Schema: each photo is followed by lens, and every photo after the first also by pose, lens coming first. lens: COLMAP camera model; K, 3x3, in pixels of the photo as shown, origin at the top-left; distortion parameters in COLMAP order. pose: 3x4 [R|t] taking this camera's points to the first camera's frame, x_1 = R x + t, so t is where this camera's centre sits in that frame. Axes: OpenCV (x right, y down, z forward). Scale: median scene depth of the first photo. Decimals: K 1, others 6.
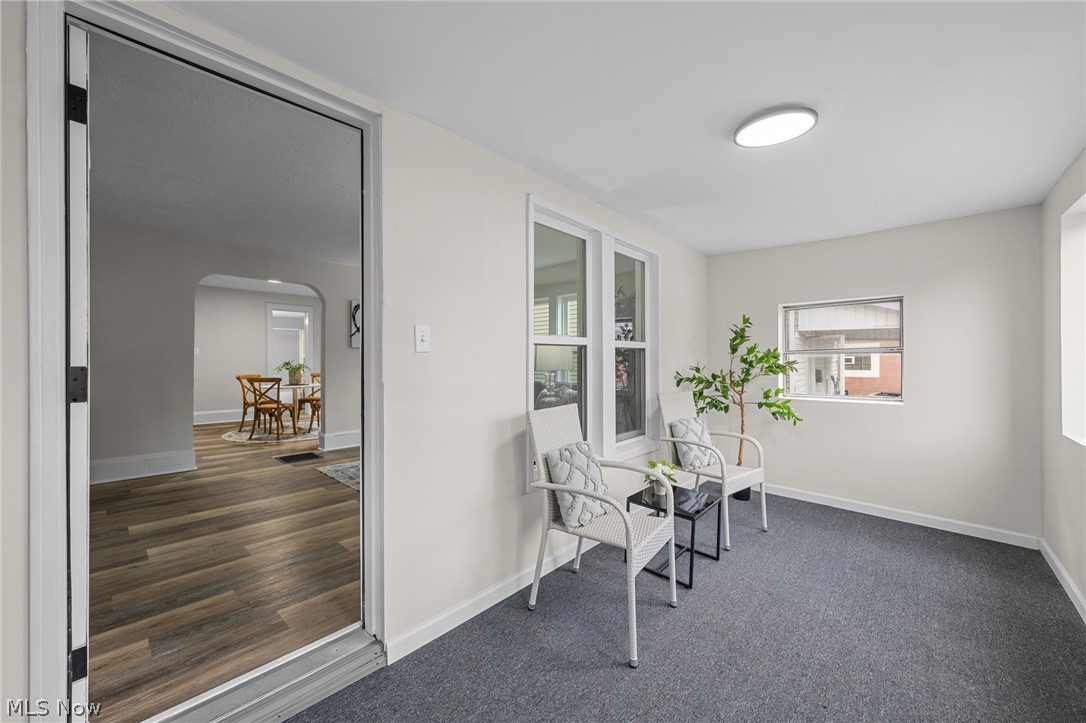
lens RADIAL K [[418.0, 0, 539.8], [0, 418.0, 357.6], [0, 0, 1]] dist [-0.001401, -0.000396]
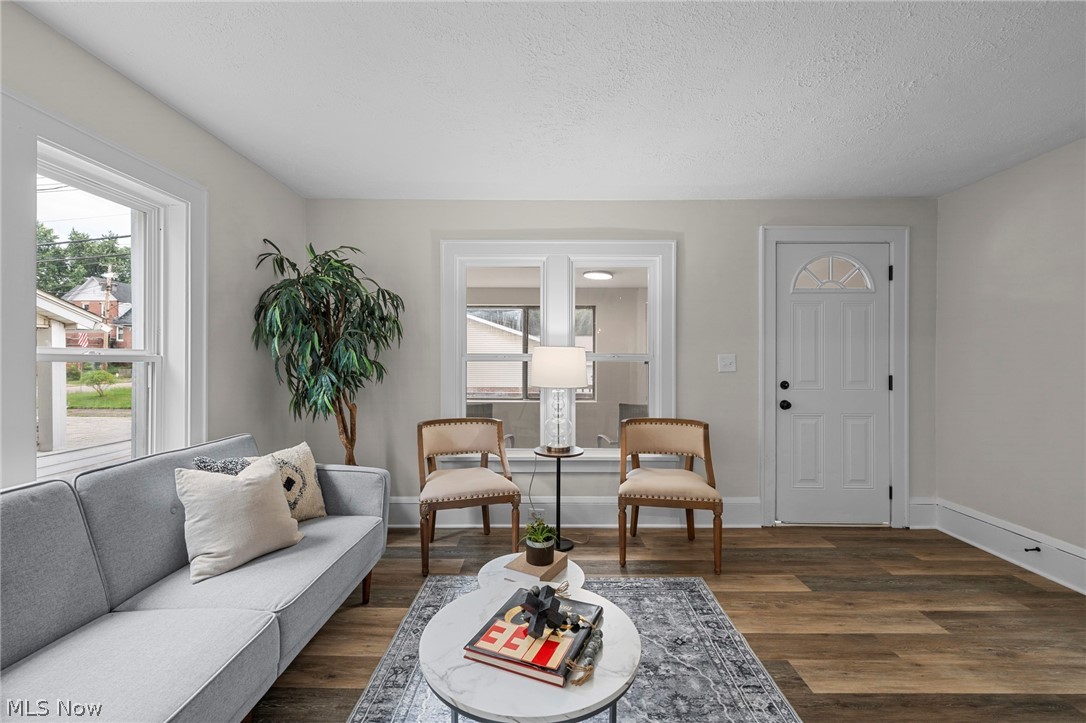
lens RADIAL K [[461.7, 0, 543.0], [0, 461.7, 361.5], [0, 0, 1]] dist [-0.000099, 0.000026]
pose [[-0.678534, -0.000719, 0.734569, -0.379443], [-0.004247, 0.999987, -0.002944, -0.010205], [-0.734557, -0.005117, -0.678528, 0.966142]]
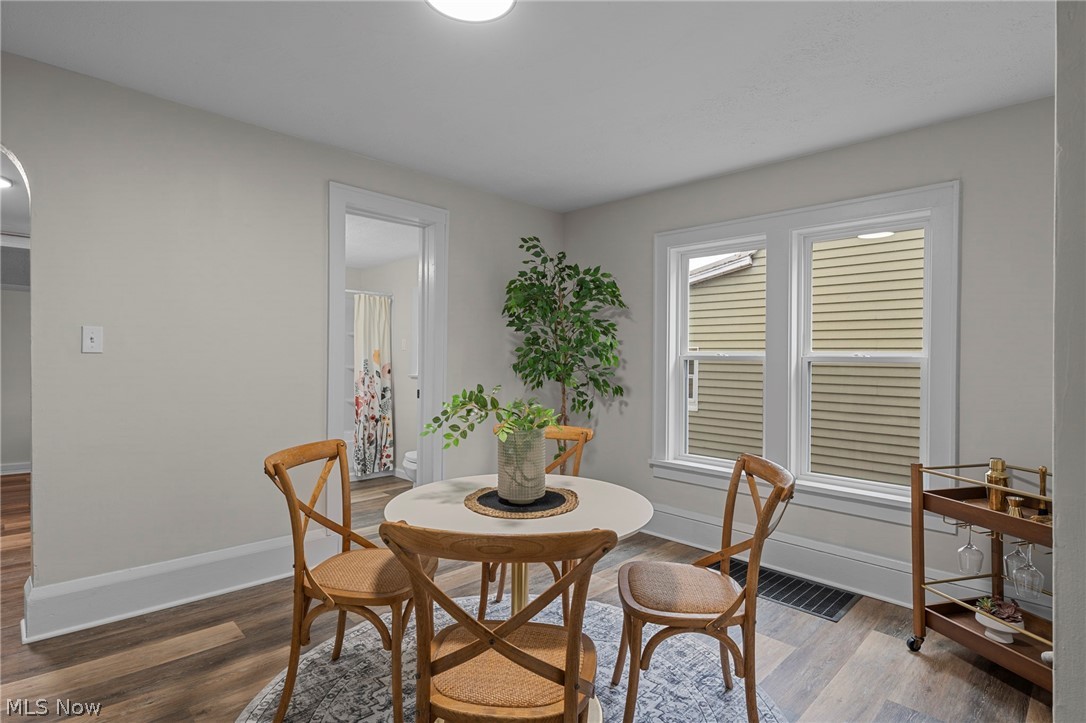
lens RADIAL K [[549.7, 0, 543.0], [0, 549.7, 361.5], [0, 0, 1]] dist [0.003126, 0.000293]
pose [[0.999020, 0.014313, -0.041893, -0.686031], [-0.013819, 0.999832, 0.012040, -0.012682], [0.042058, -0.011449, 0.999050, 0.869181]]
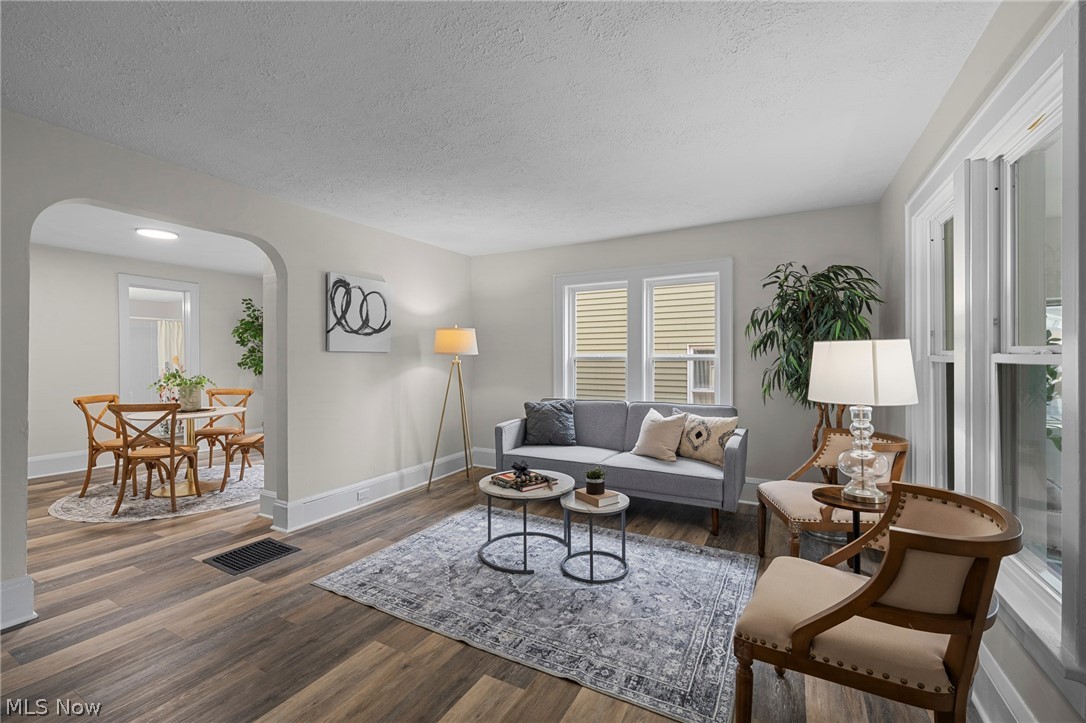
lens RADIAL K [[458.3, 0, 540.3], [0, 458.3, 359.9], [0, 0, 1]] dist [0.000205, 0.000079]
pose [[0.970054, -0.002017, 0.242879, -0.315531], [-0.000114, 0.999962, 0.008761, -0.017155], [-0.242888, -0.008526, 0.970017, 0.292191]]
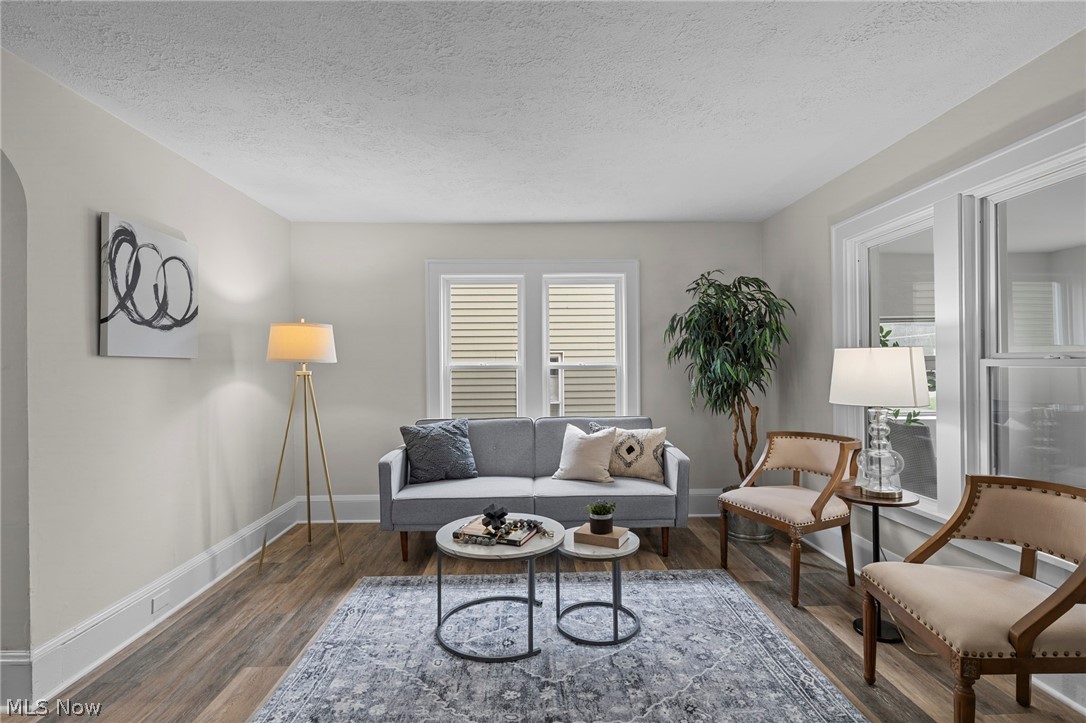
lens RADIAL K [[518.0, 0, 540.9], [0, 518.0, 367.8], [0, 0, 1]] dist [0.000999, -0.000329]
pose [[0.712686, -0.005847, 0.701459, -0.490121], [0.003742, 0.999983, 0.004534, -0.014983], [-0.701473, -0.000607, 0.712696, 0.467020]]
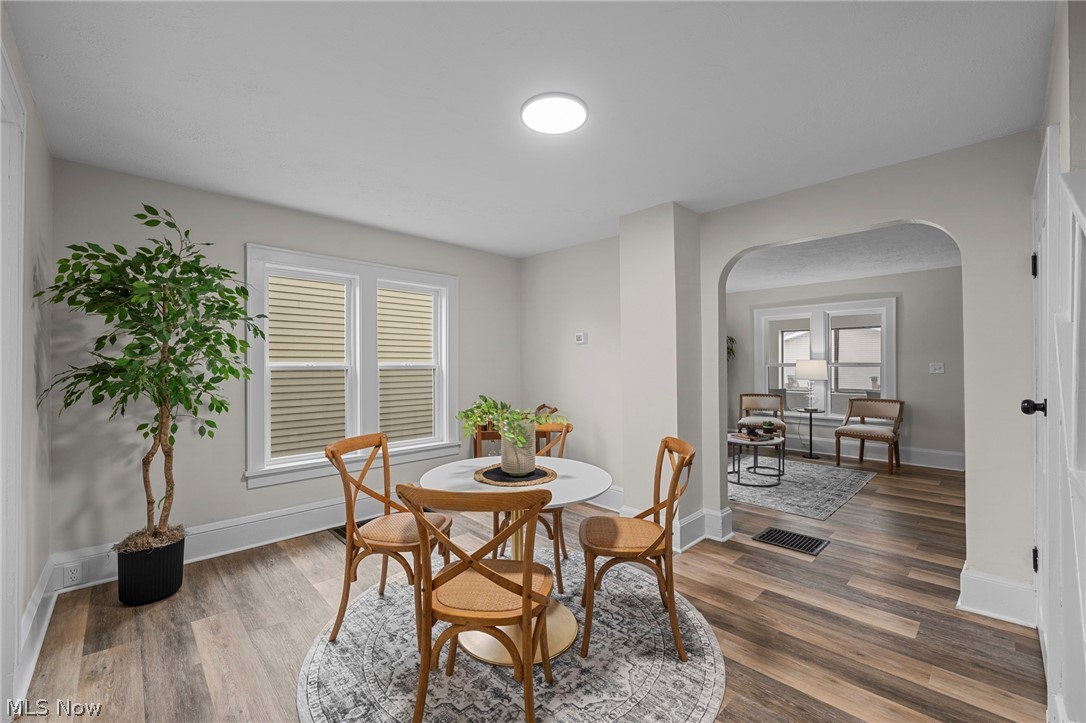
lens RADIAL K [[440.8, 0, 543.0], [0, 440.8, 361.5], [0, 0, 1]] dist [-0.000520, -0.000150]
pose [[0.056895, 0.006831, 0.998357, -1.102720], [-0.002062, 0.999975, -0.006724, -0.017062], [-0.998378, -0.001676, 0.056908, 1.171965]]
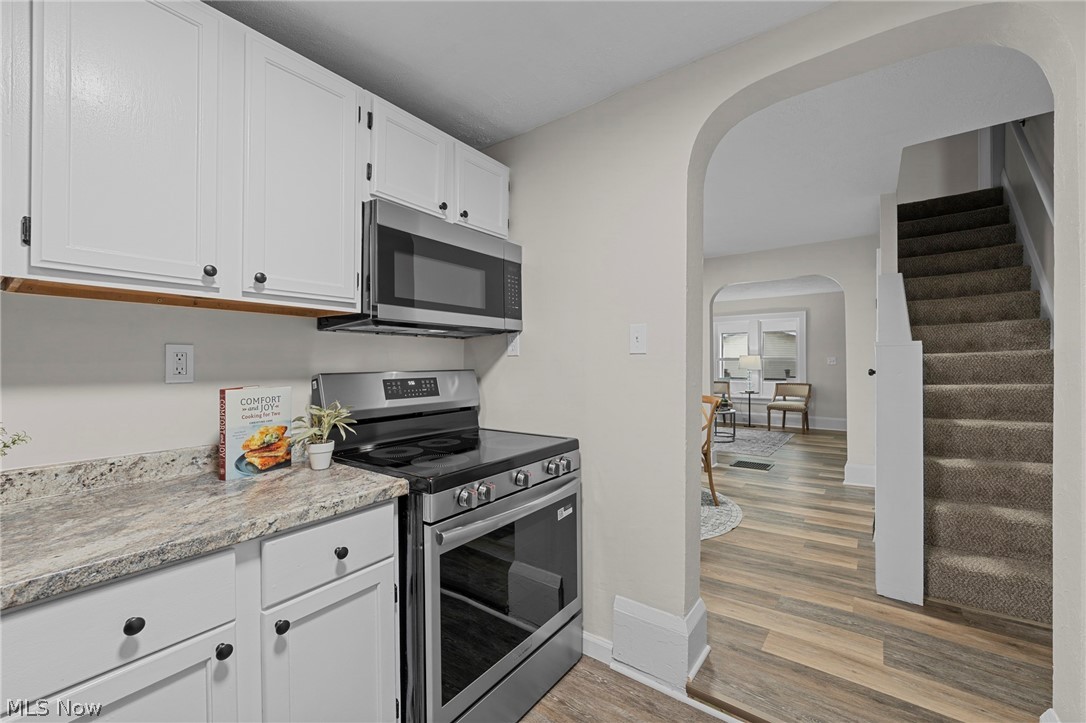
lens RADIAL K [[440.8, 0, 543.0], [0, 440.8, 361.5], [0, 0, 1]] dist [-0.000520, -0.000150]
pose [[-0.096050, 0.005263, 0.995363, -1.390329], [-0.000613, 0.999986, -0.005346, -0.001134], [-0.995376, -0.001124, -0.096046, 1.408968]]
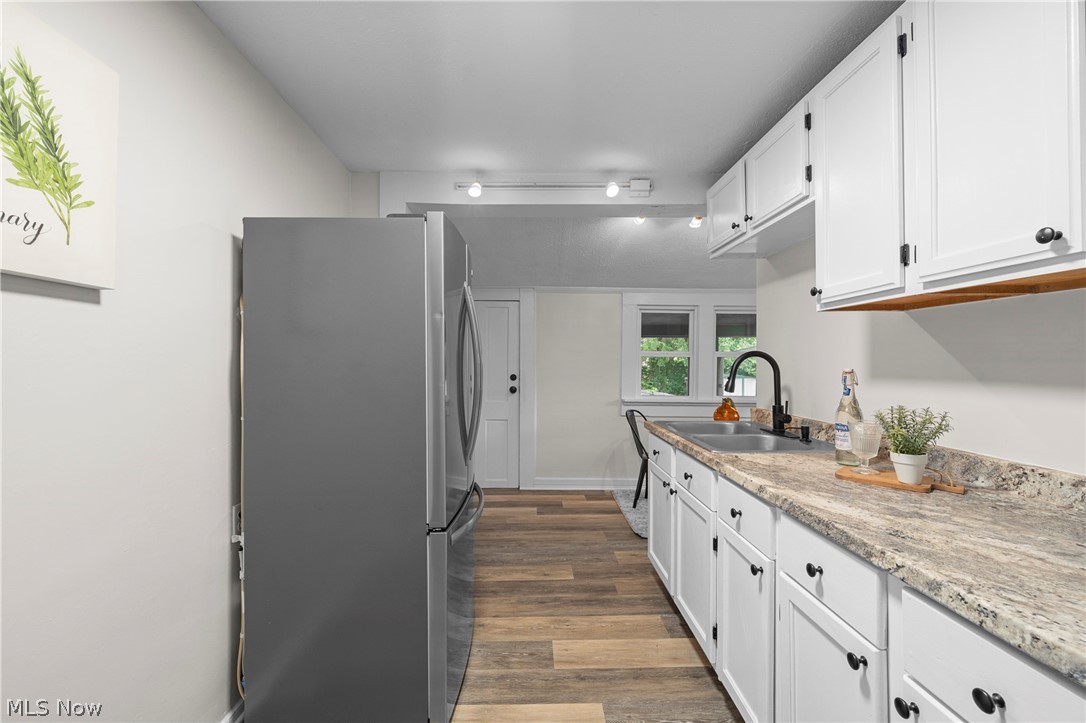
lens RADIAL K [[443.2, 0, 545.4], [0, 443.2, 360.7], [0, 0, 1]] dist [0.000463, -0.000422]
pose [[0.697662, 0.001817, -0.716425, -1.181352], [0.001760, 0.999989, 0.004250, -0.003678], [0.716425, -0.004227, 0.697651, 1.320810]]
